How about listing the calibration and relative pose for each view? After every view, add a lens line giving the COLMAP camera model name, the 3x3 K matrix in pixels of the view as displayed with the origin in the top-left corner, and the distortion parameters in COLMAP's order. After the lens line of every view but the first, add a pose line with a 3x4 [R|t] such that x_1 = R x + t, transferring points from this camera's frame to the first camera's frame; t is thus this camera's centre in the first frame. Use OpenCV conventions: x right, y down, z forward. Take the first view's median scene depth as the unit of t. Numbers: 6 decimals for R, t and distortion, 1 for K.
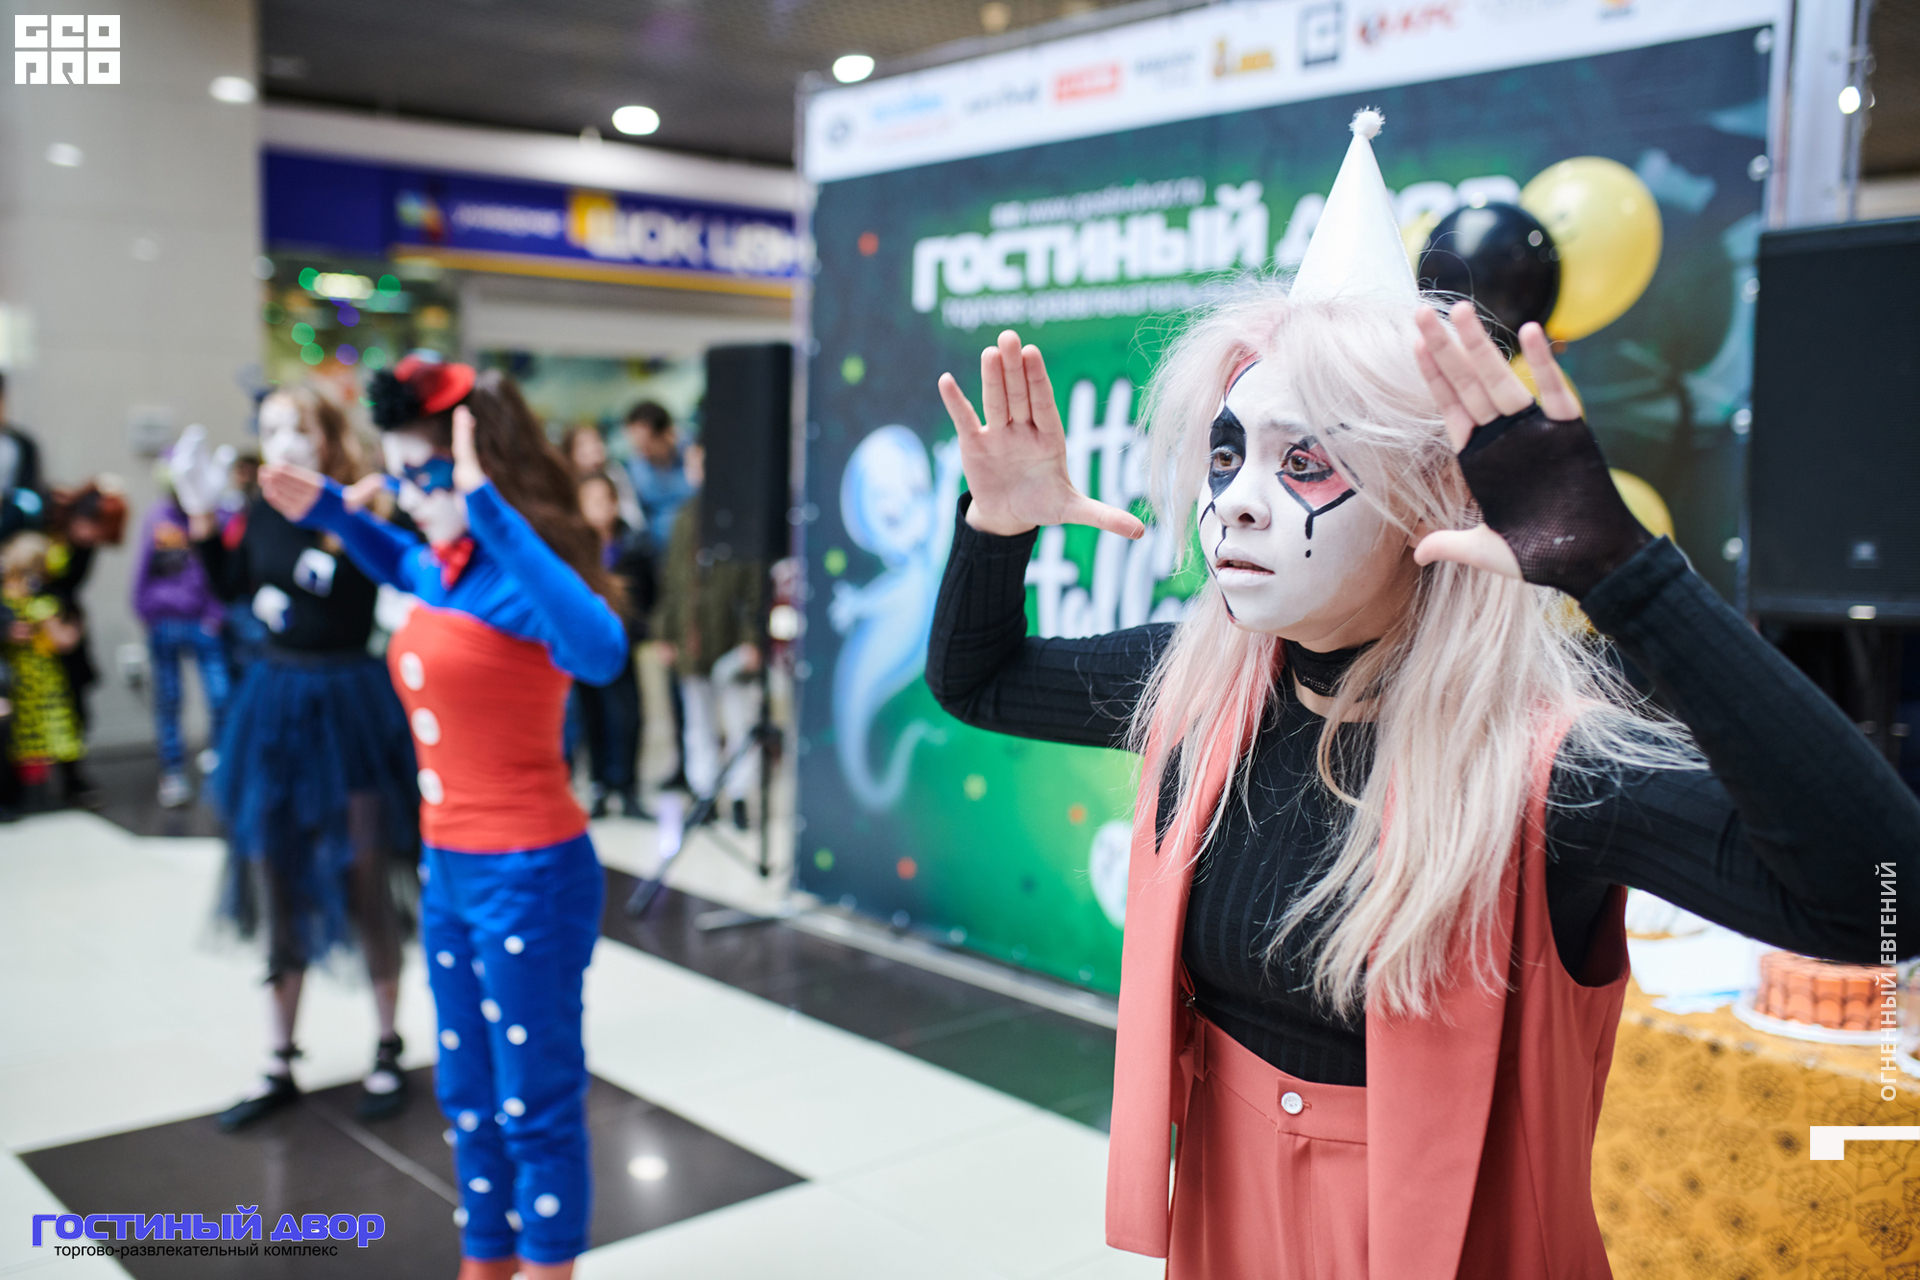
lens RADIAL K [[1777.2, 0, 1011.0], [0, 1777.2, 669.9], [0, 0, 1]] dist [-0.105603, 0.161562]
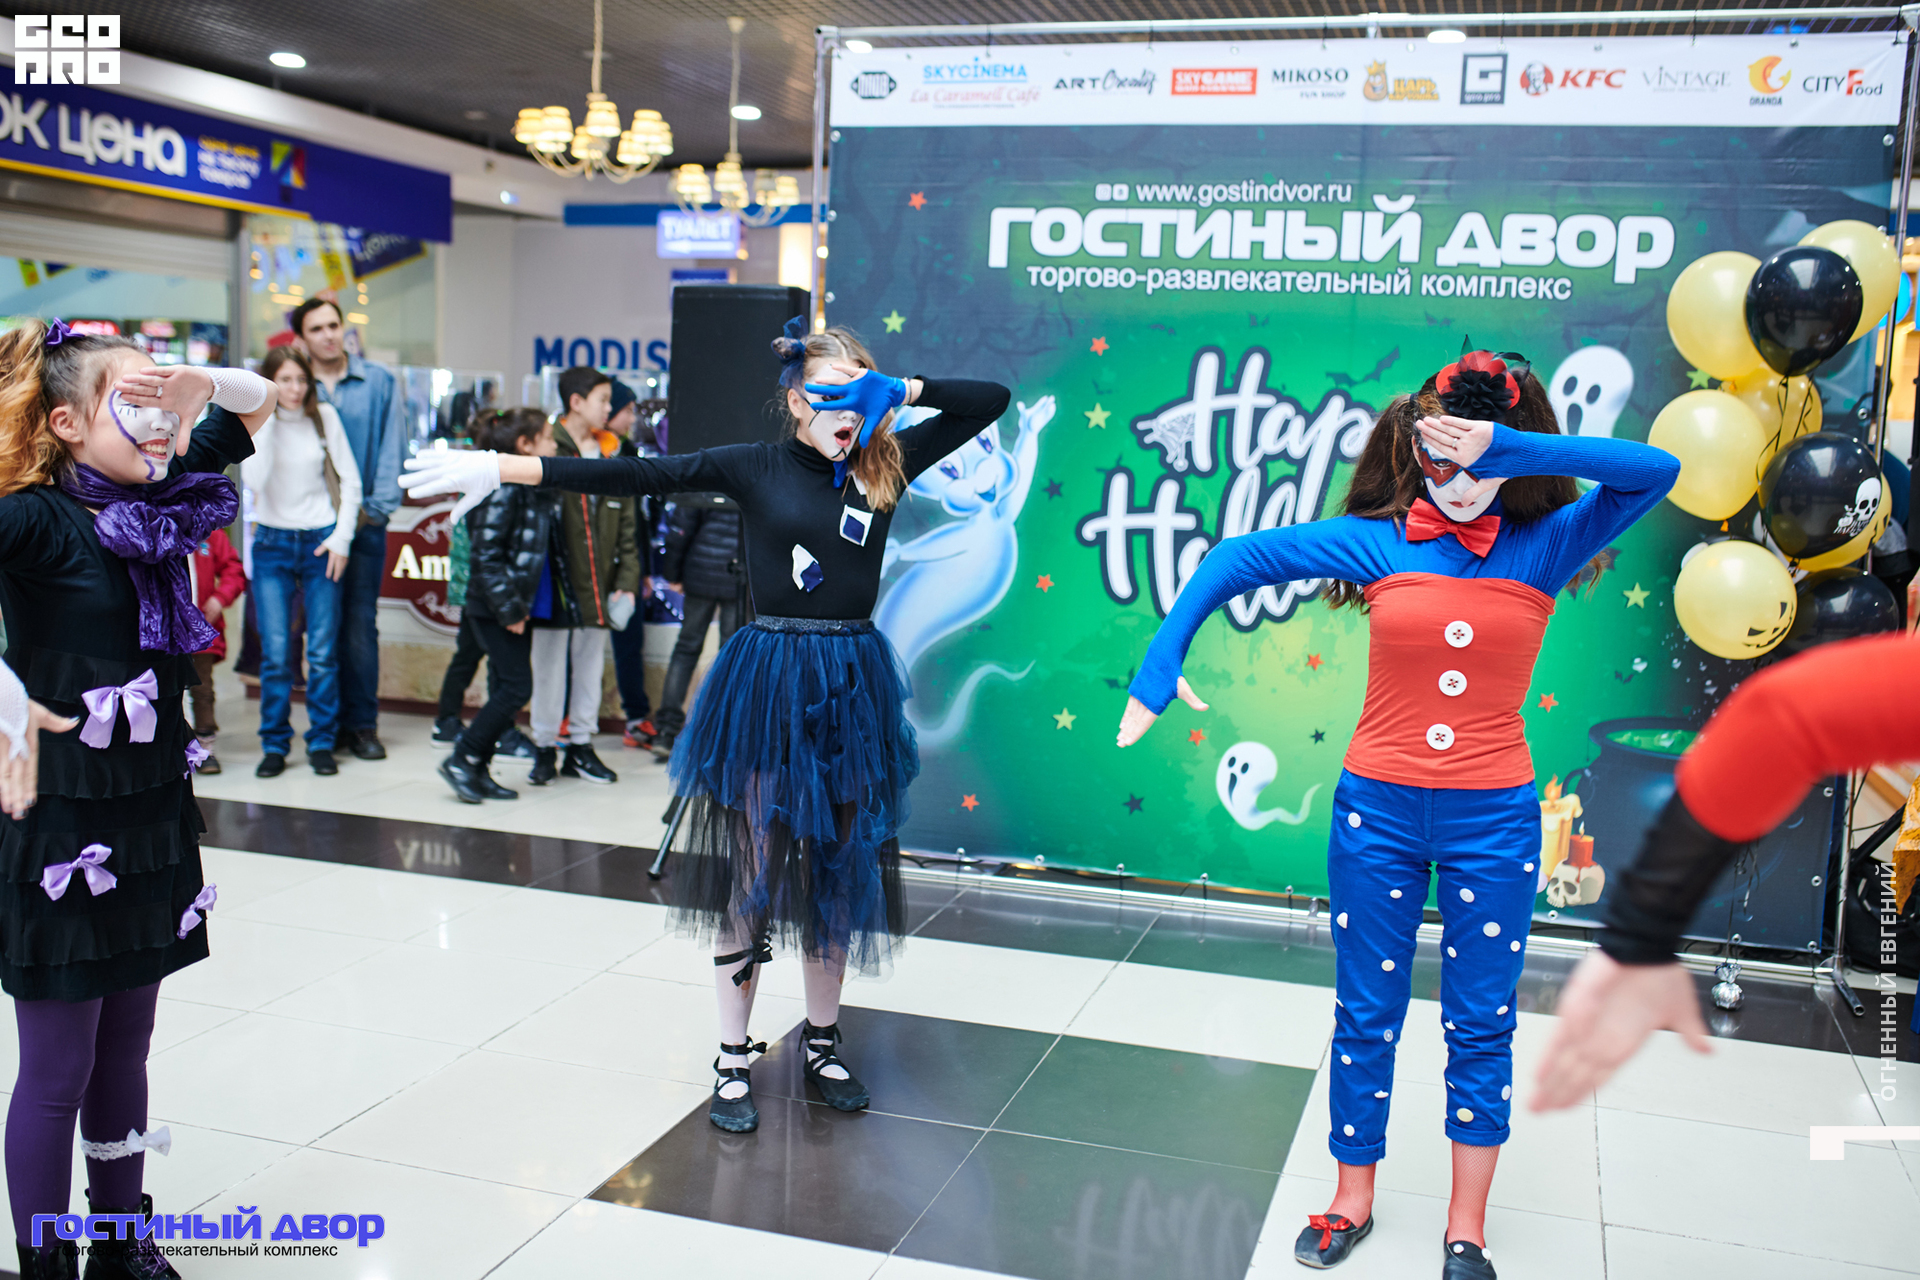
lens RADIAL K [[1795.9, 0, 967.1], [0, 1795.9, 621.7], [0, 0, 1]] dist [-0.076744, 0.107270]
pose [[0.868276, -0.035991, 0.494774, -0.883570], [0.029888, 0.999348, 0.020245, -0.026130], [-0.495180, -0.002790, 0.868786, 0.129692]]
